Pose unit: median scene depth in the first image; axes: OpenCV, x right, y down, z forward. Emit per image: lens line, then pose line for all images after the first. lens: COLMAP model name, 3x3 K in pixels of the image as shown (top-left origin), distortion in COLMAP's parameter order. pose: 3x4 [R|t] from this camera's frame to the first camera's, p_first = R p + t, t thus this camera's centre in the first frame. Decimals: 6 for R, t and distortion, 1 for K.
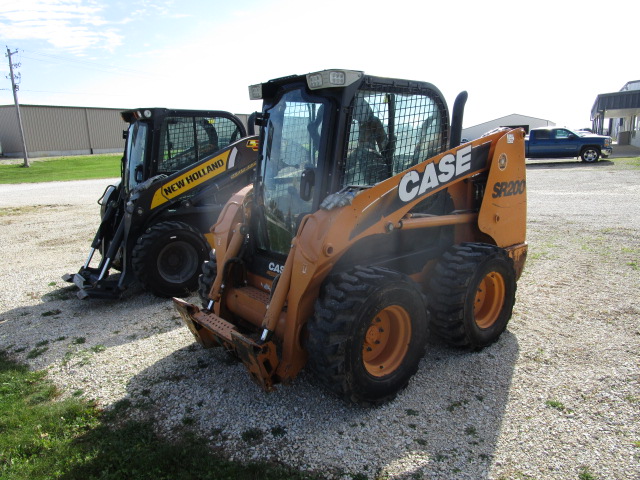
lens RADIAL K [[466.6, 0, 320.0], [0, 466.6, 240.0], [0, 0, 1]] dist [-0.000182, 0.000375]
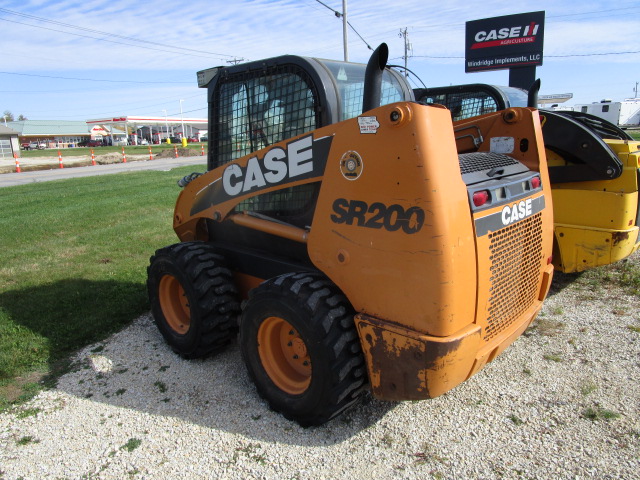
lens RADIAL K [[466.6, 0, 320.0], [0, 466.6, 240.0], [0, 0, 1]] dist [-0.000182, 0.000375]
pose [[0.085312, 0.242480, -0.966398, 1.084367], [-0.160906, 0.960555, 0.226809, -0.227431], [0.983276, 0.136150, 0.120963, 1.008709]]
